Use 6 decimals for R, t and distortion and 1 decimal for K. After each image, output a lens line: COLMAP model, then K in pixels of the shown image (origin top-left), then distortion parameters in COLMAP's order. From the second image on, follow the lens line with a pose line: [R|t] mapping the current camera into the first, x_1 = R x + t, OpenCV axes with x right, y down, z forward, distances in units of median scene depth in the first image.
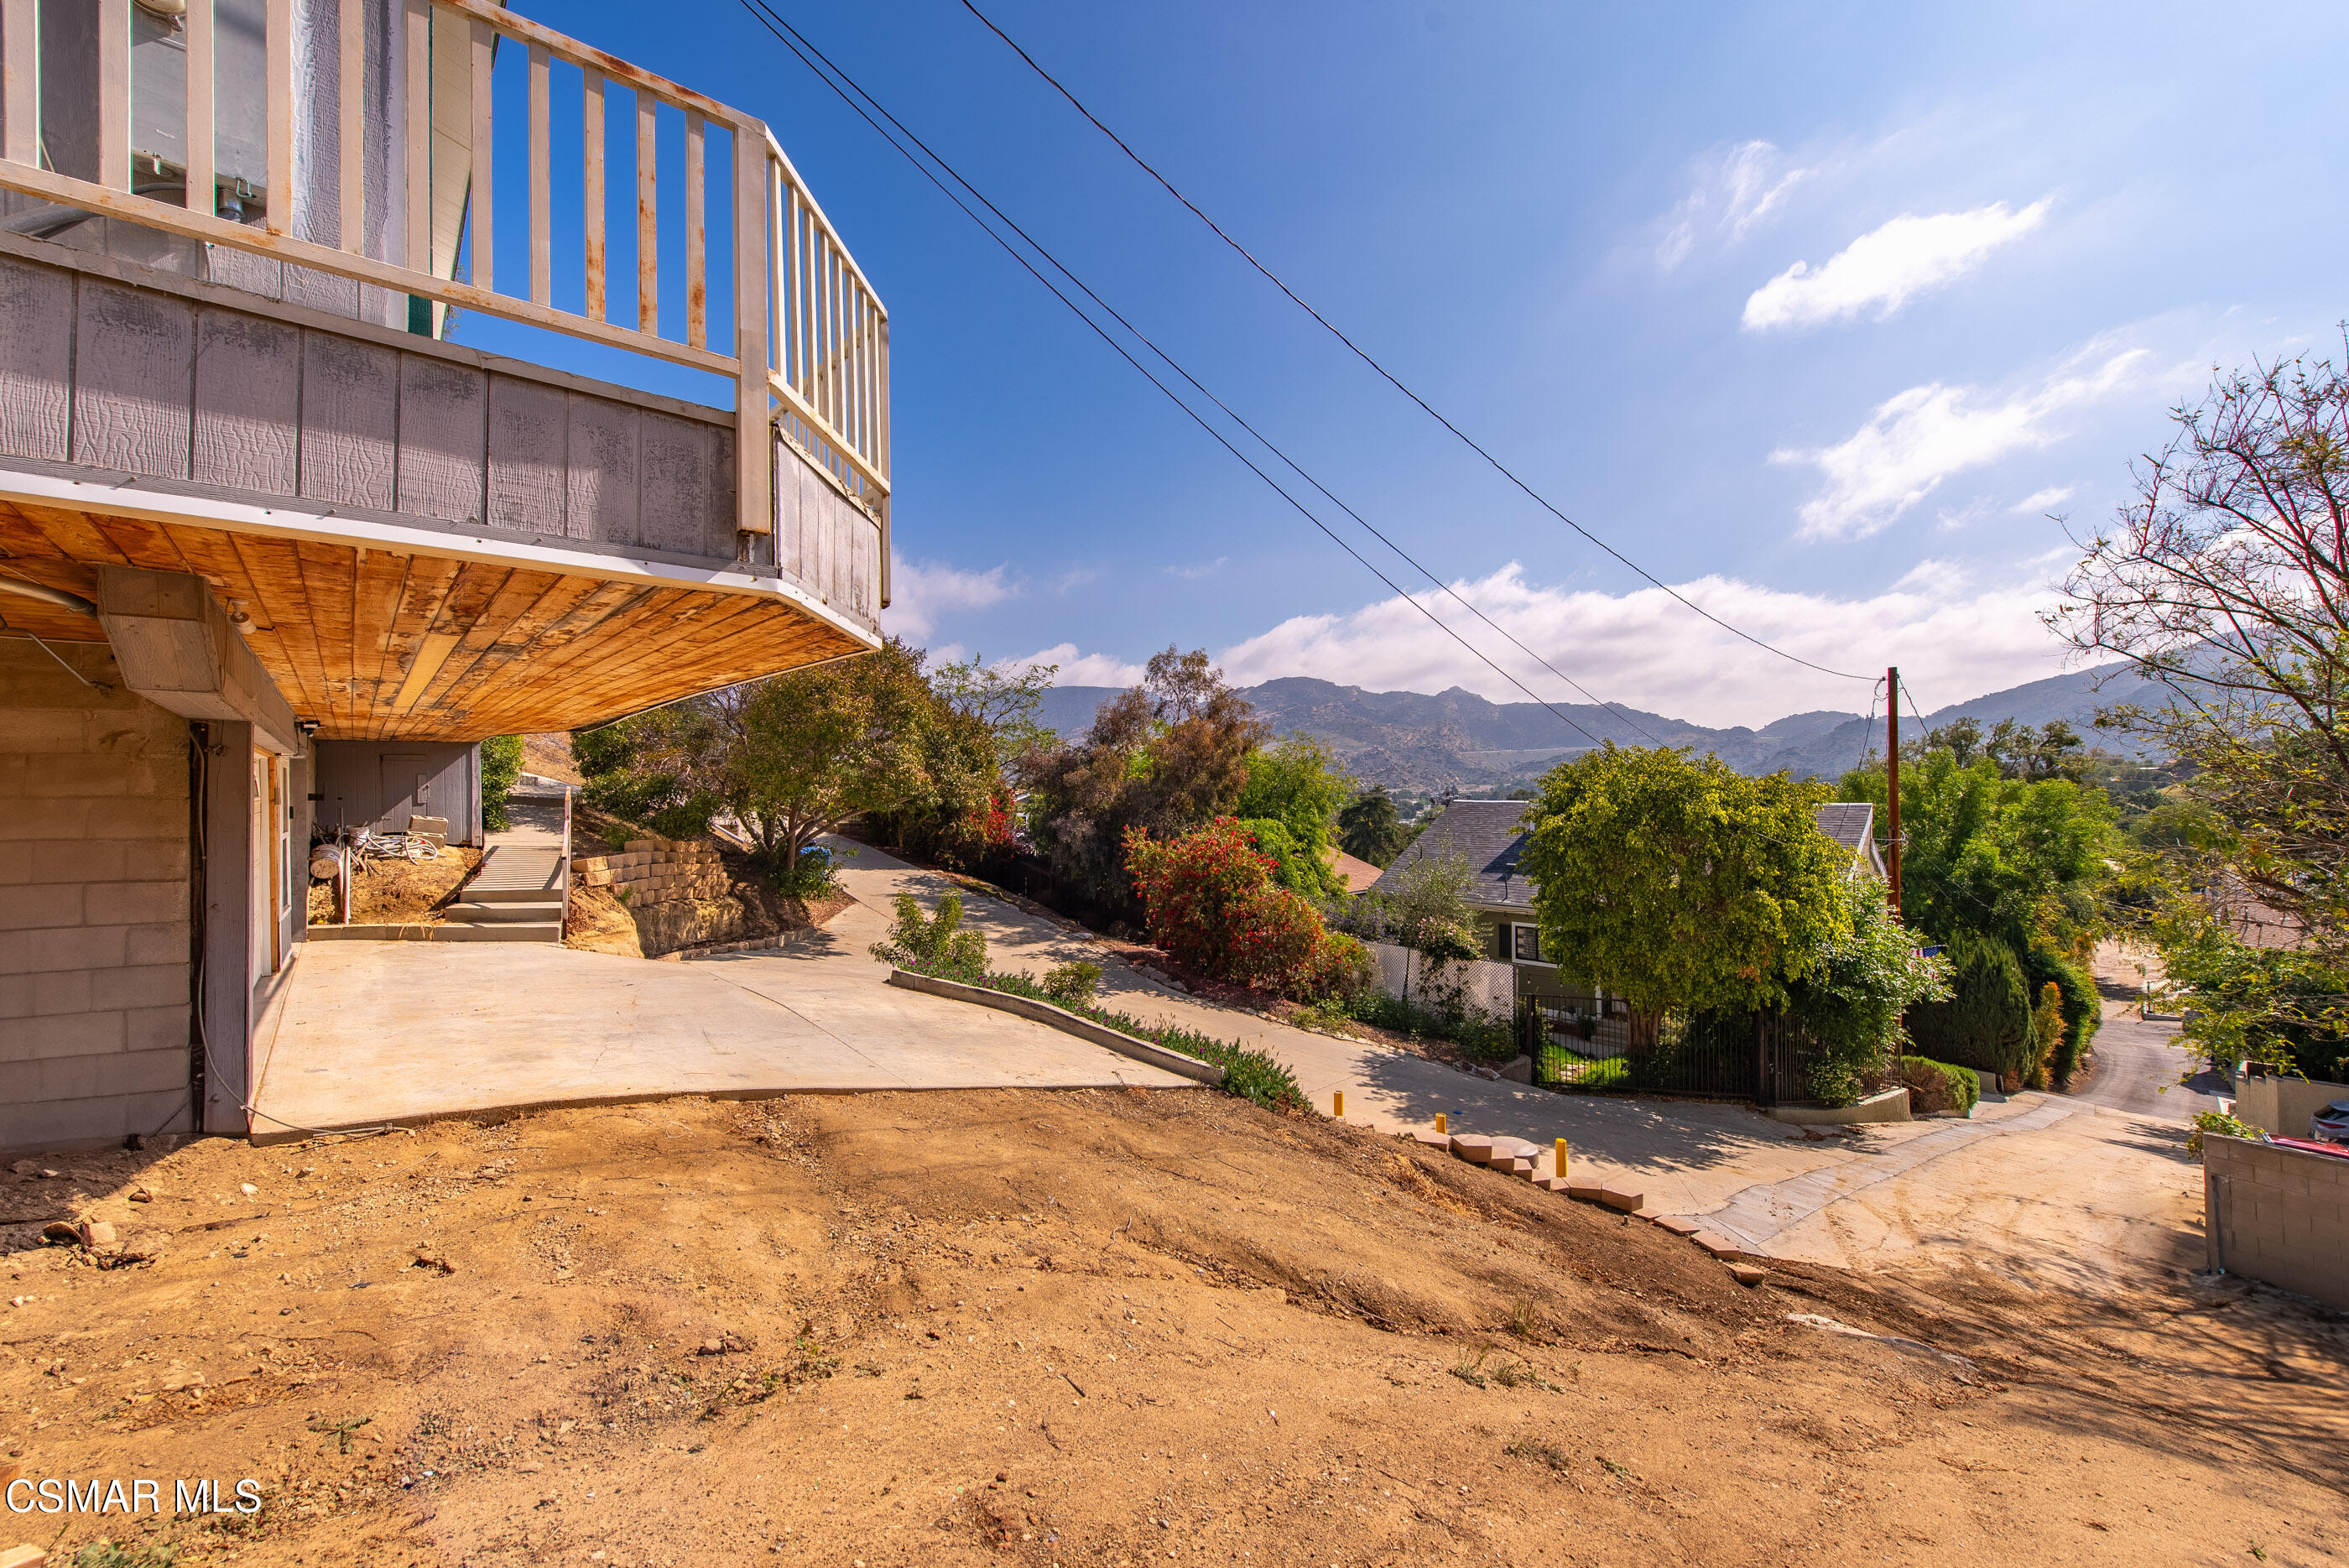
lens RADIAL K [[914.9, 0, 1174.9], [0, 914.9, 794.4], [0, 0, 1]] dist [0.009351, -0.000314]
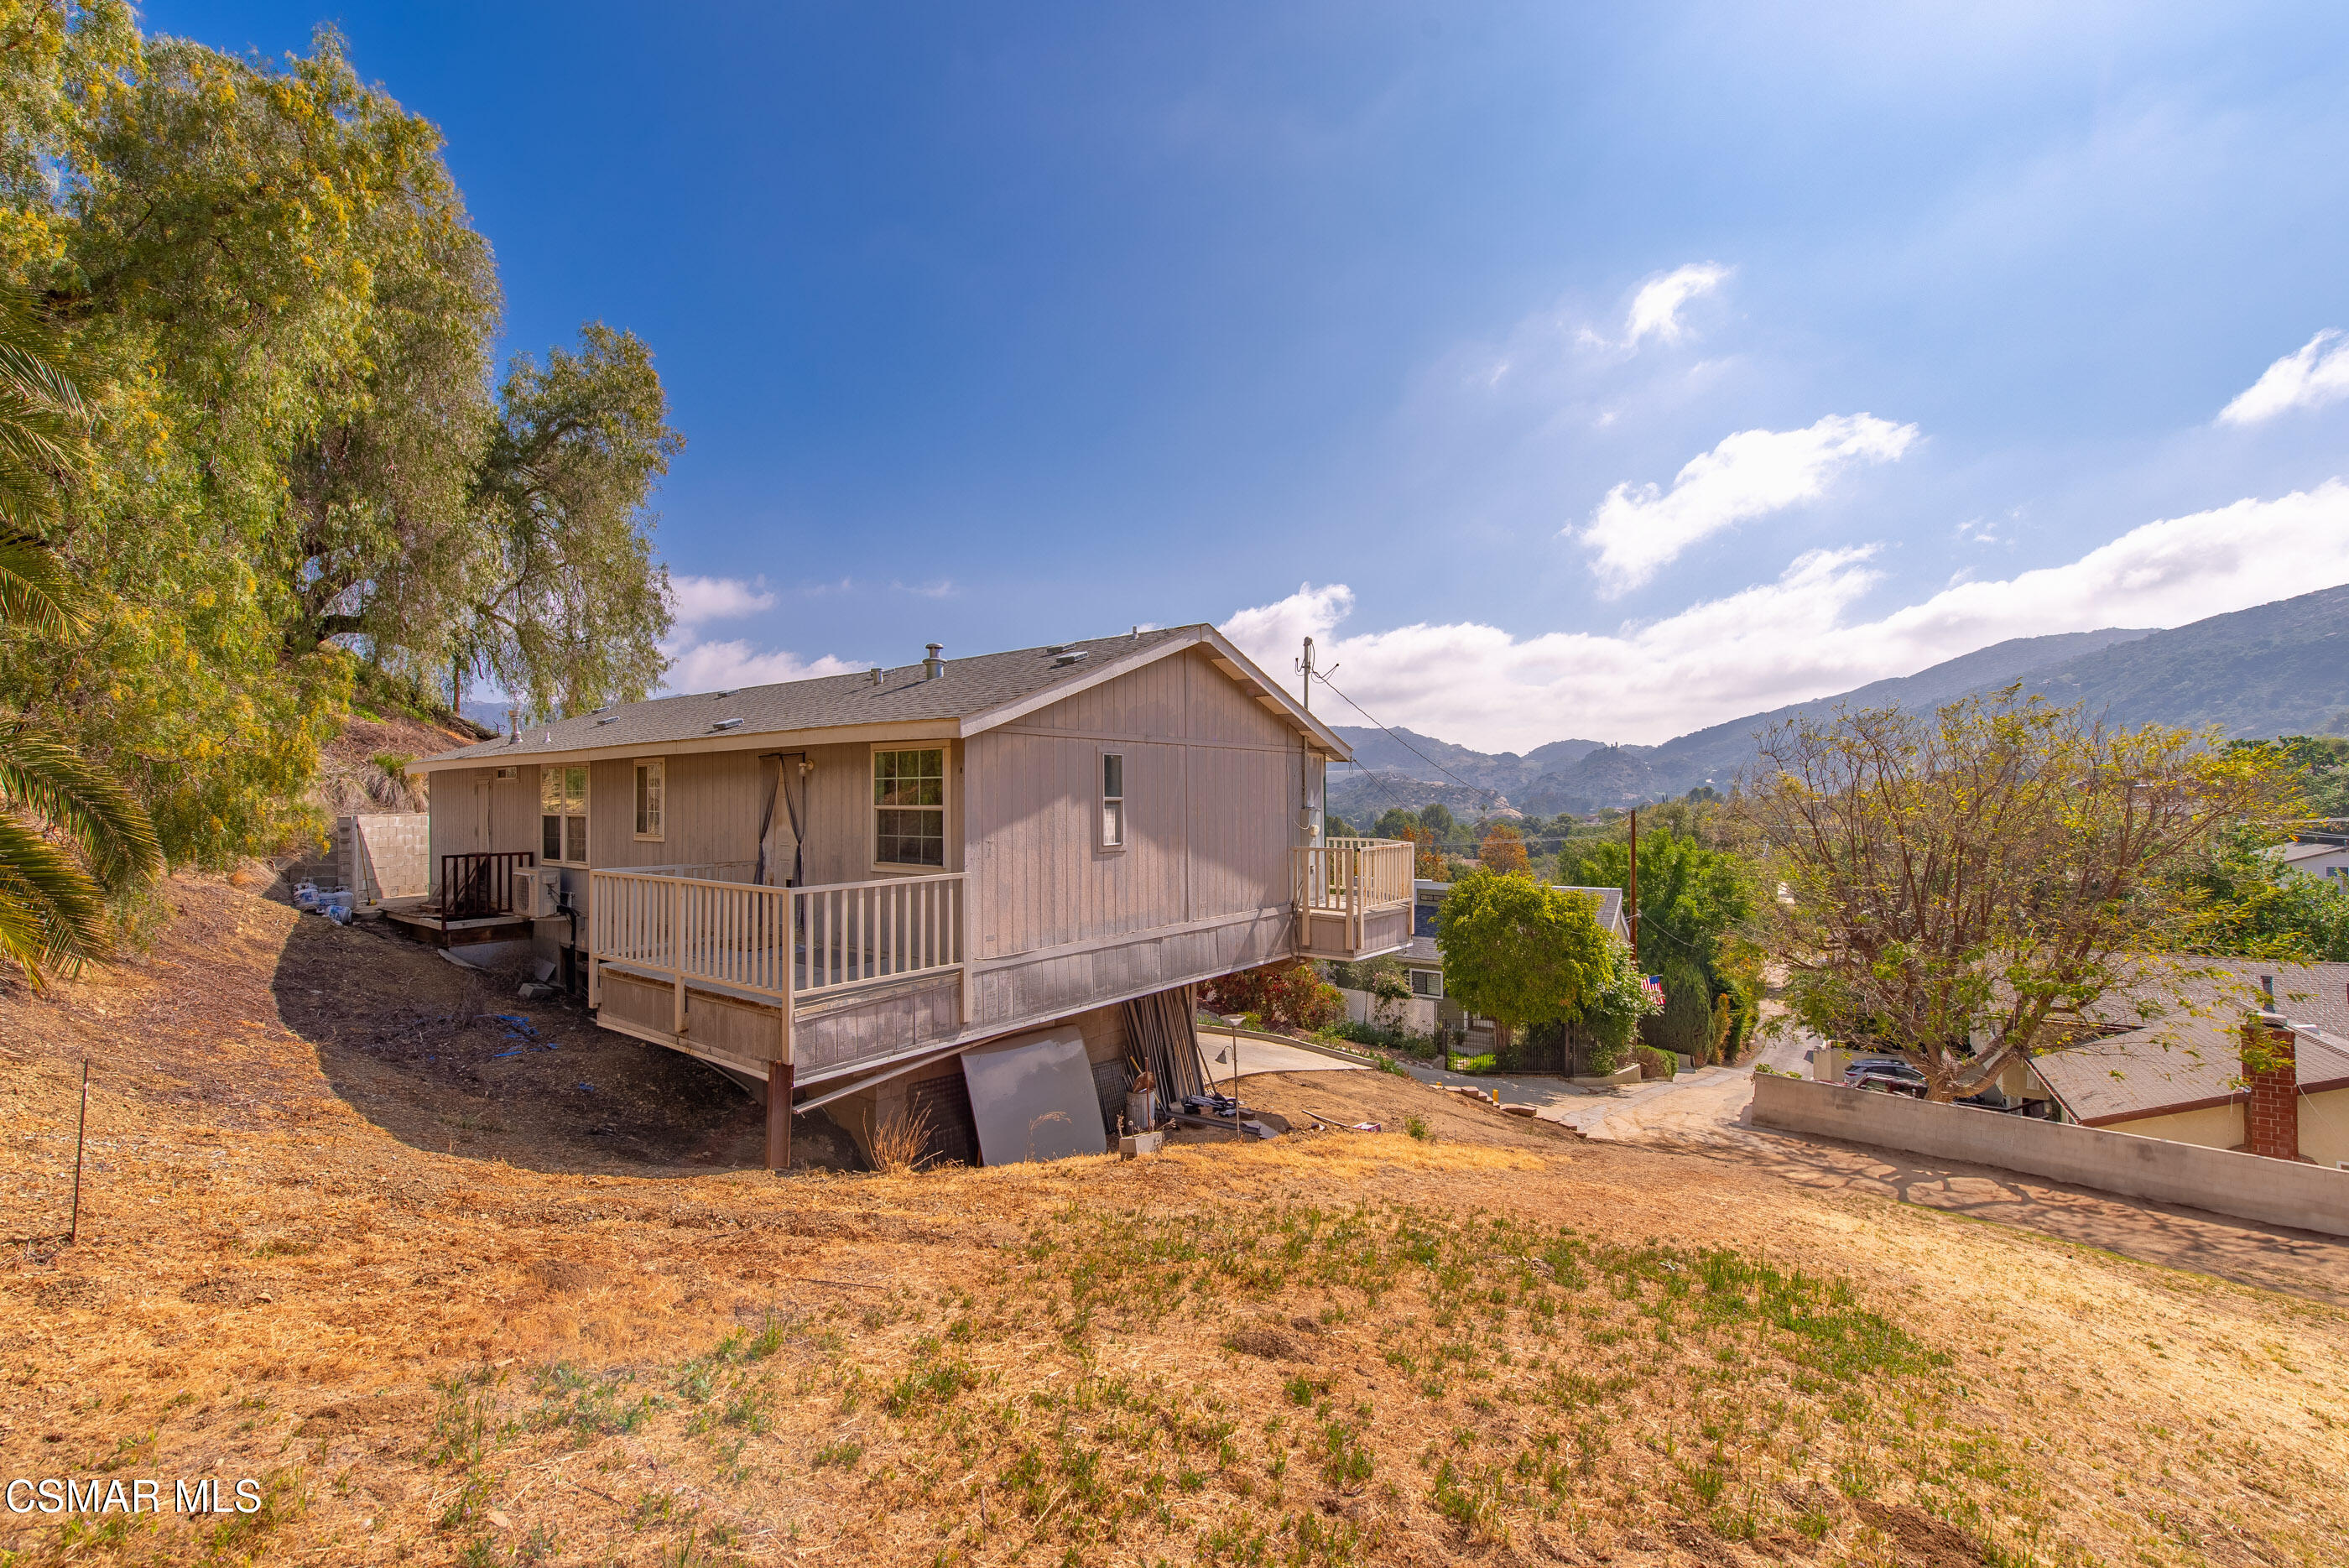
lens RADIAL K [[1004.2, 0, 1142.2], [0, 1004.2, 797.8], [0, 0, 1]] dist [0.013526, 0.000038]
pose [[0.977935, 0.005603, 0.208834, -0.514473], [-0.005670, 0.999984, -0.000282, -0.173952], [-0.208832, -0.000908, 0.977951, -0.653872]]
